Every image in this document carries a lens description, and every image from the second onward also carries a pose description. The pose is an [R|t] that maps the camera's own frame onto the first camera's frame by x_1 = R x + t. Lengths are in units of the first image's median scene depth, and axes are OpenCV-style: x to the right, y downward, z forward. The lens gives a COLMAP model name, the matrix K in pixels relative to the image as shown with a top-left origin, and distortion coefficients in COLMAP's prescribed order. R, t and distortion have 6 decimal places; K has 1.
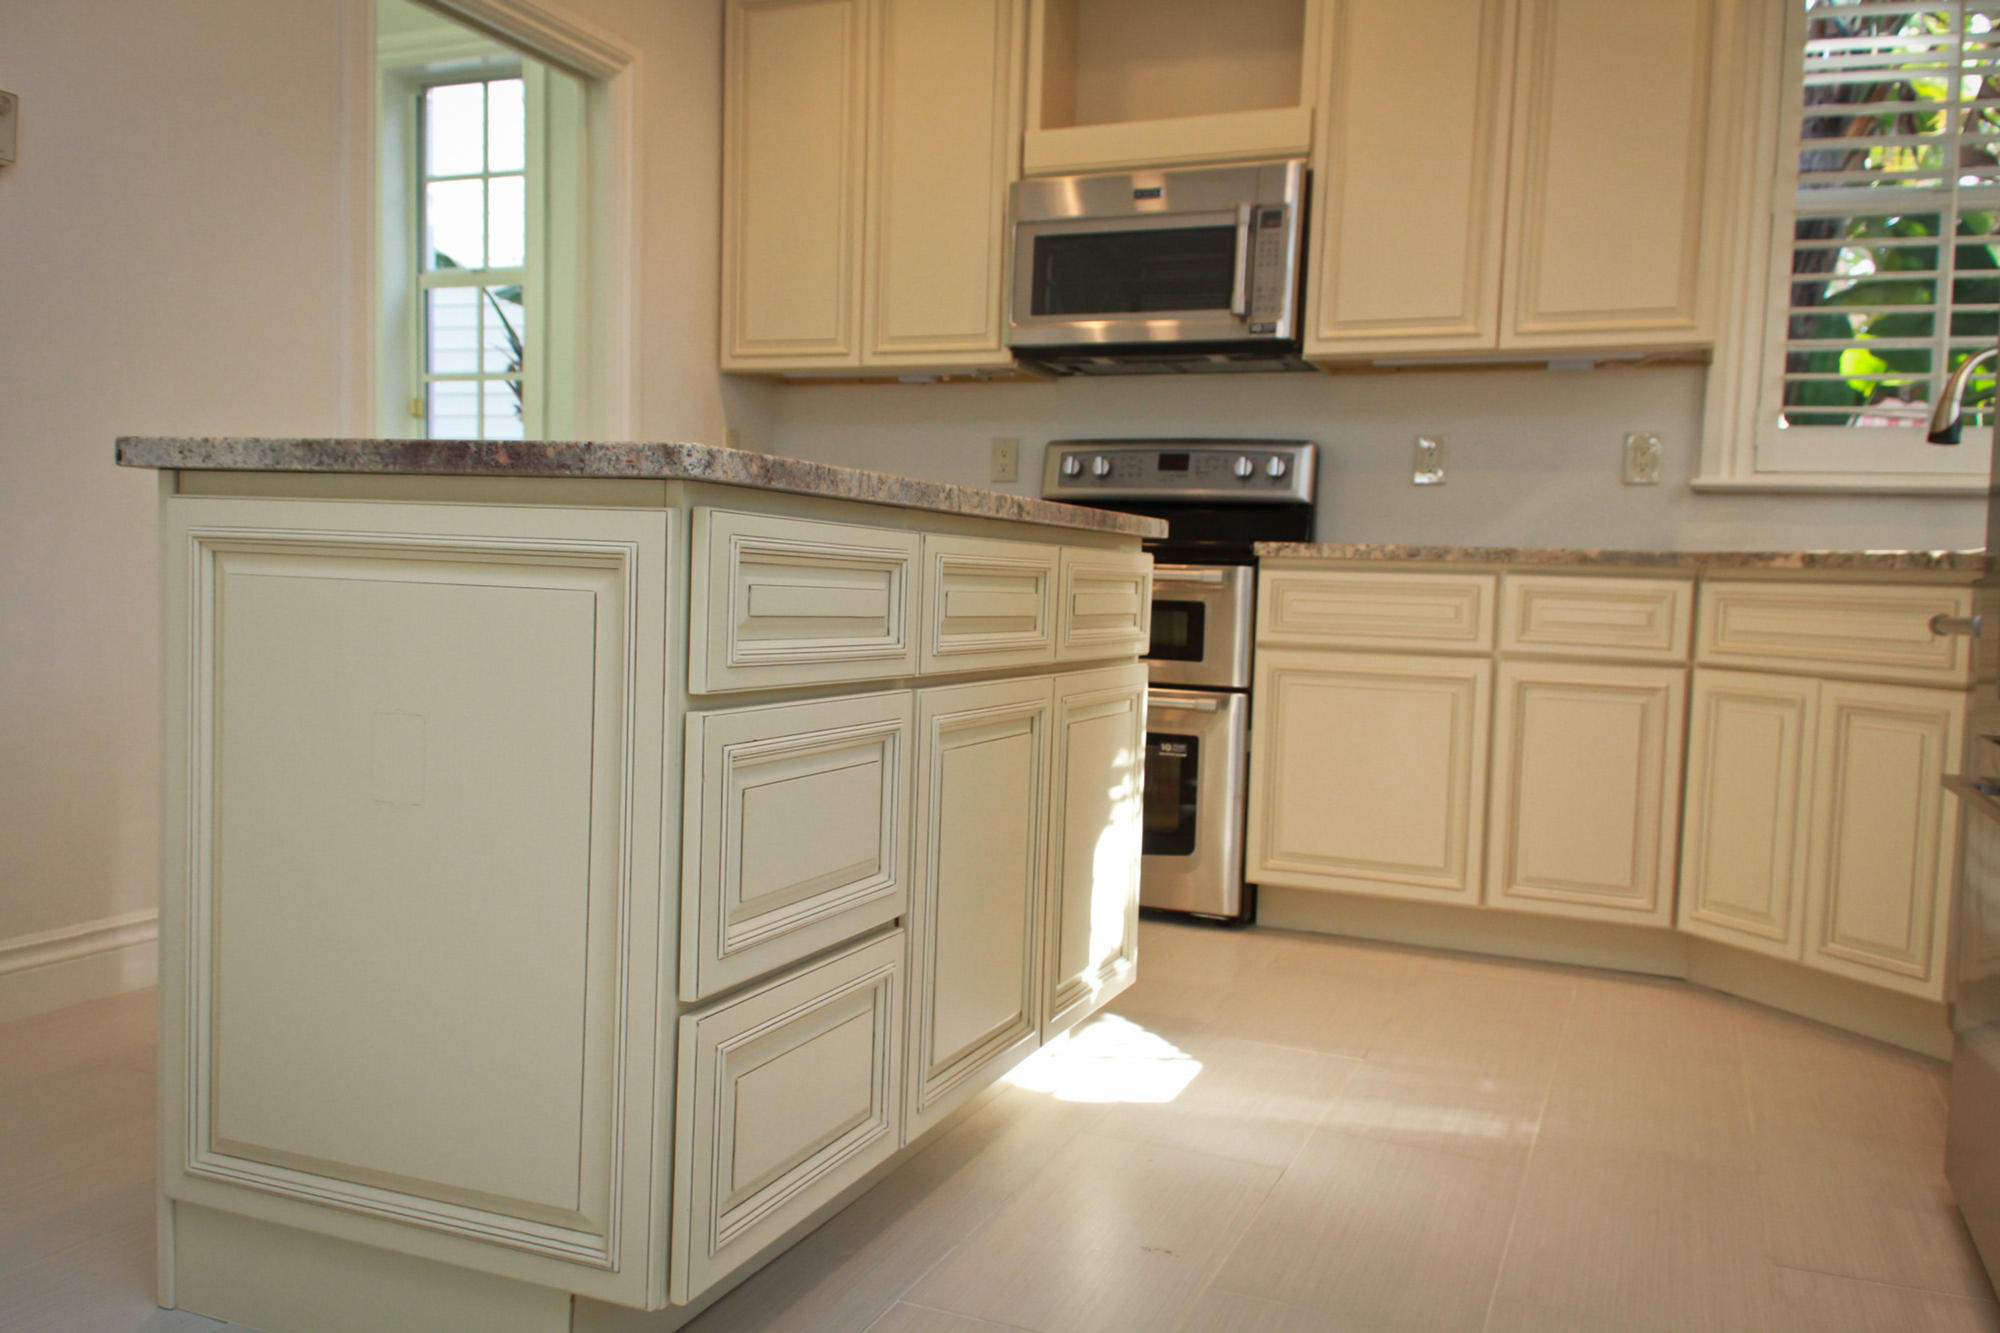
lens RADIAL K [[1722.2, 0, 996.0], [0, 1722.2, 668.6], [0, 0, 1]] dist [0.101872, 0.000924]
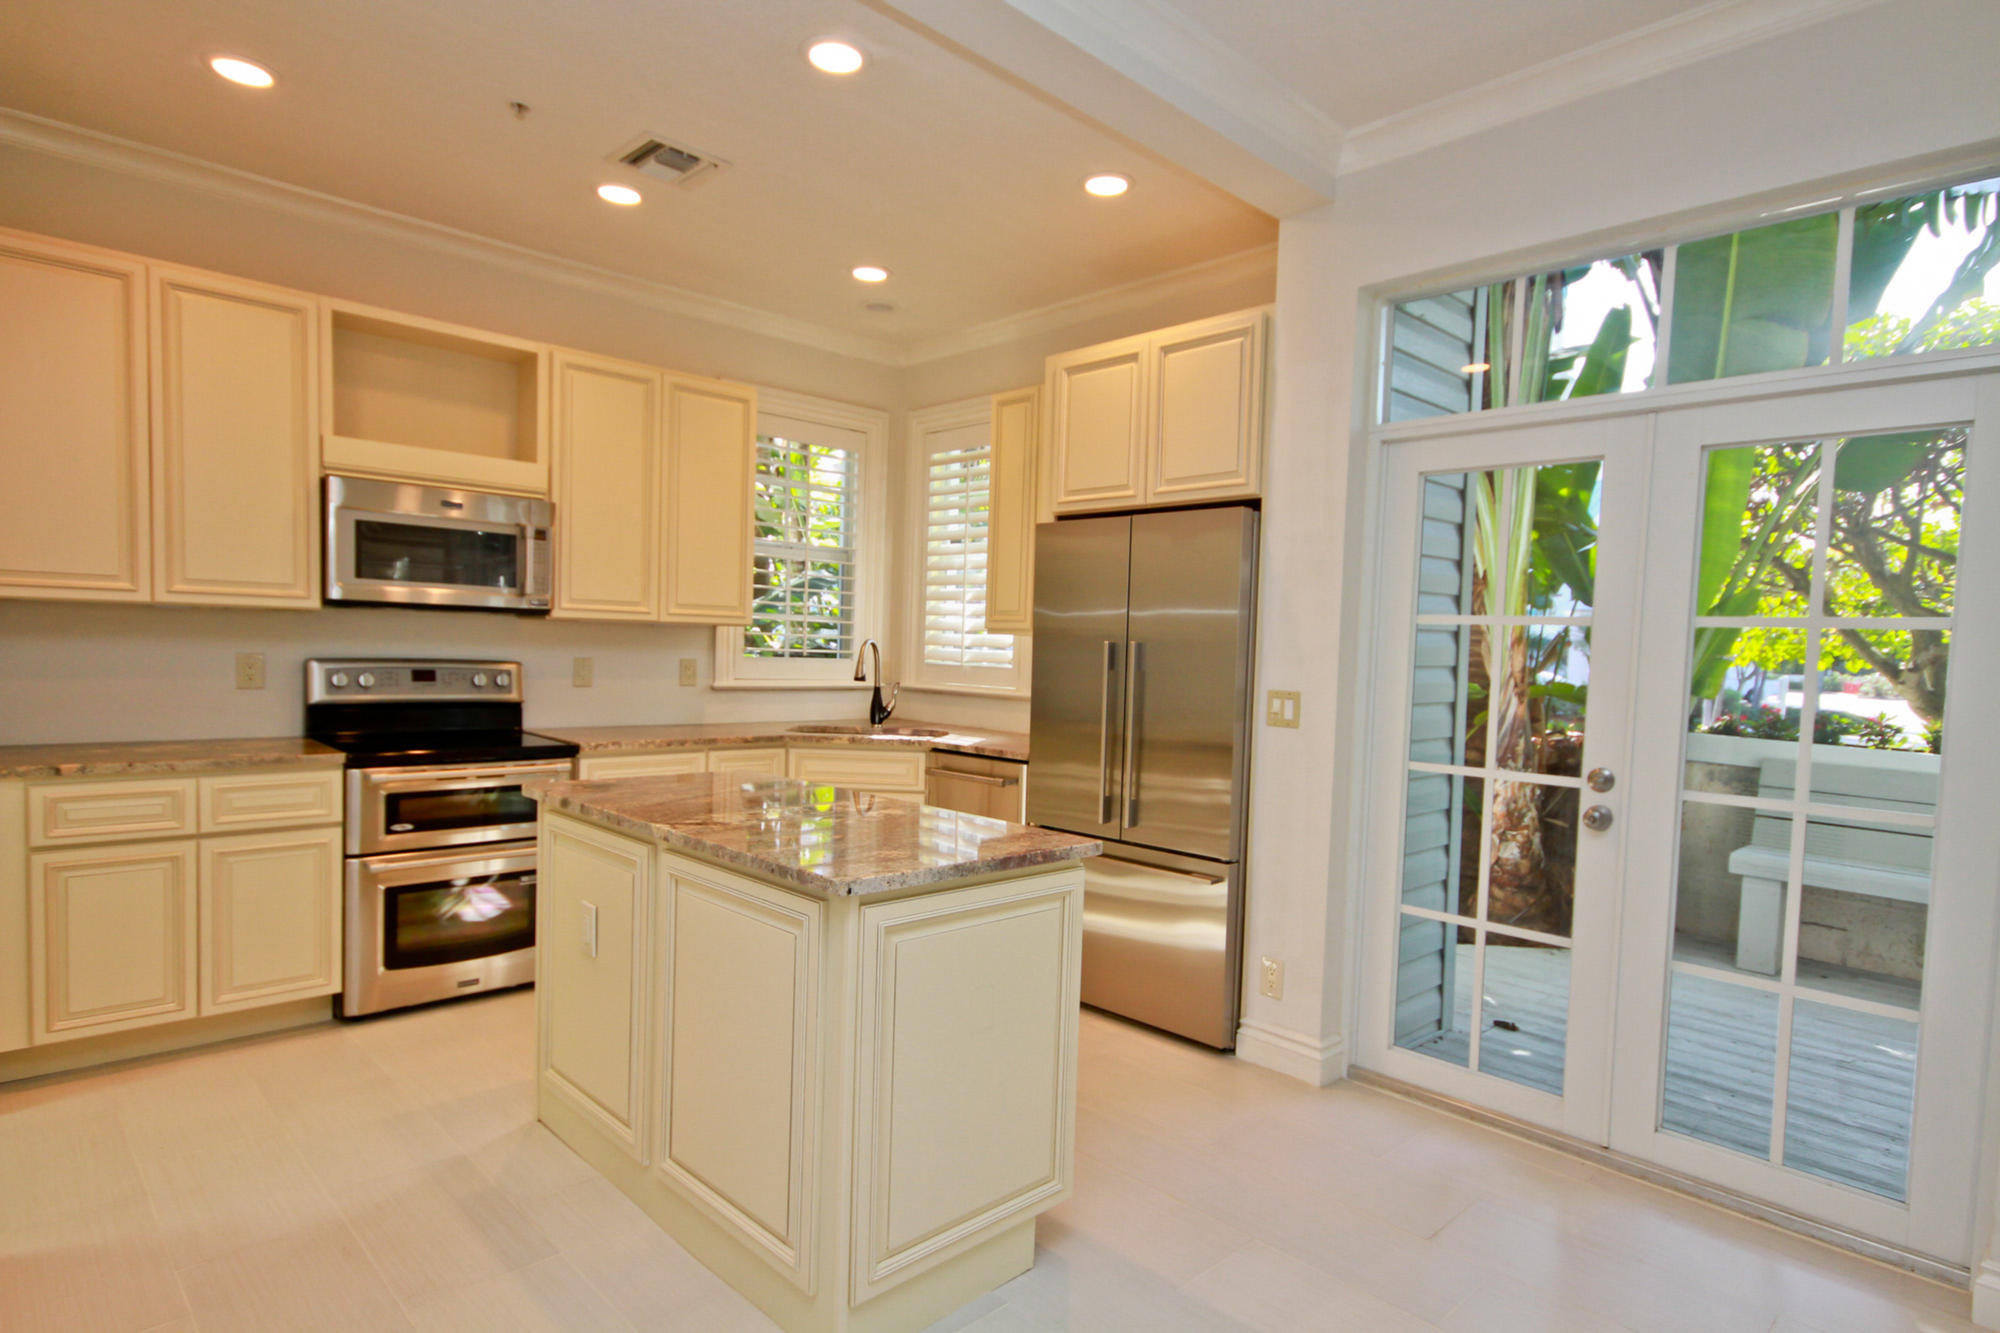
lens RADIAL K [[1090.1, 0, 993.8], [0, 1090.1, 677.4], [0, 0, 1]] dist [0.020636, 0.000326]
pose [[0.417919, -0.047389, 0.907248, -0.570242], [0.030220, 0.998811, 0.038251, -0.149989], [-0.907982, 0.011431, 0.418854, 0.202371]]
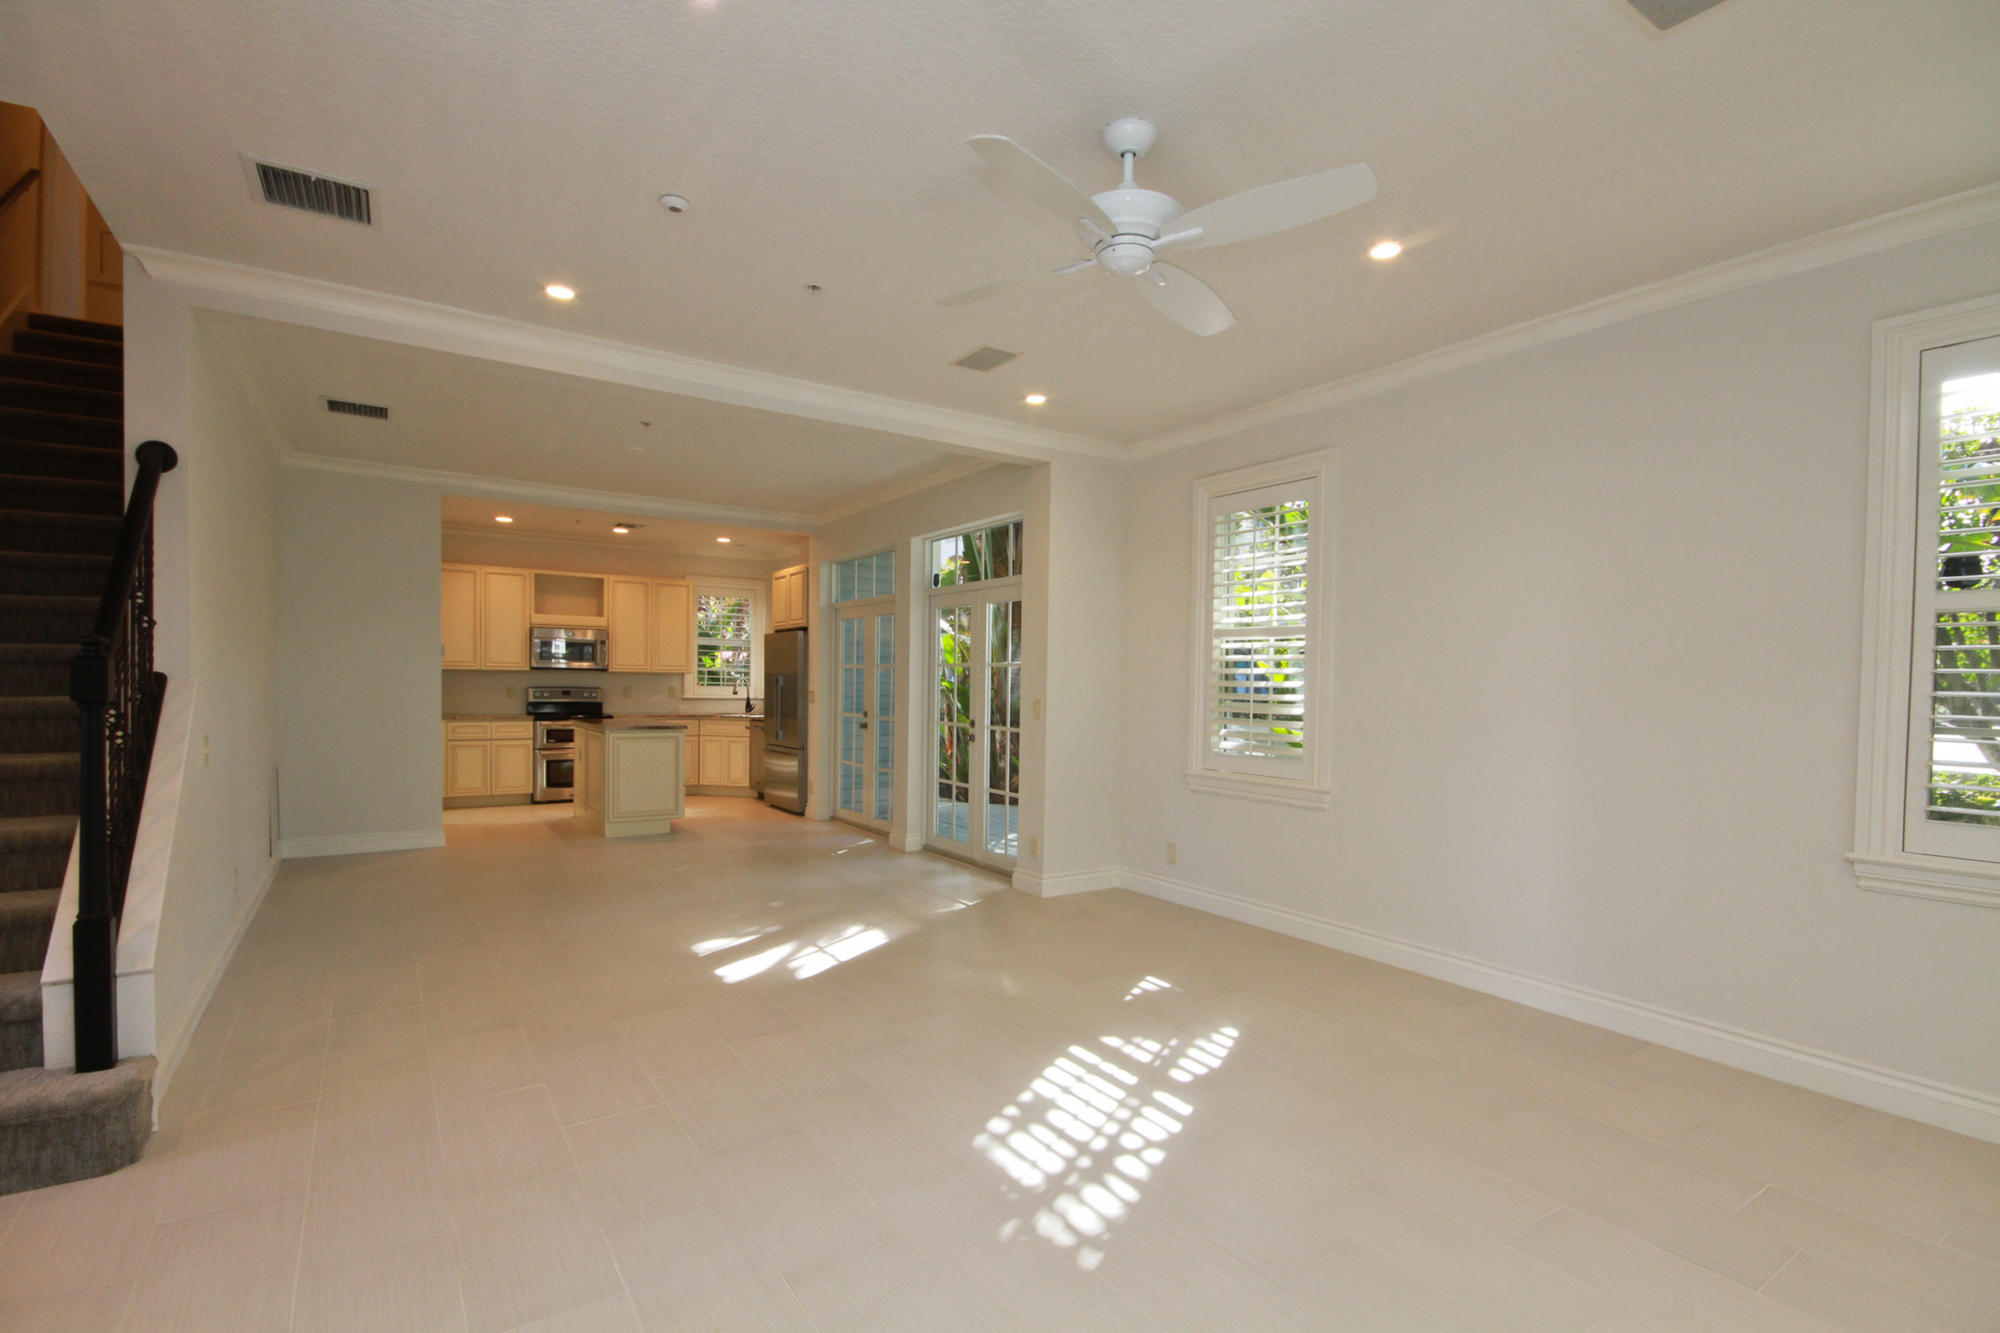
lens RADIAL K [[922.2, 0, 992.5], [0, 922.2, 679.7], [0, 0, 1]] dist [0.000335, -0.002169]
pose [[0.570485, -0.021047, 0.821039, -1.210776], [0.050857, 0.998659, -0.009737, -0.084821], [-0.819732, 0.047310, 0.570790, -1.173080]]
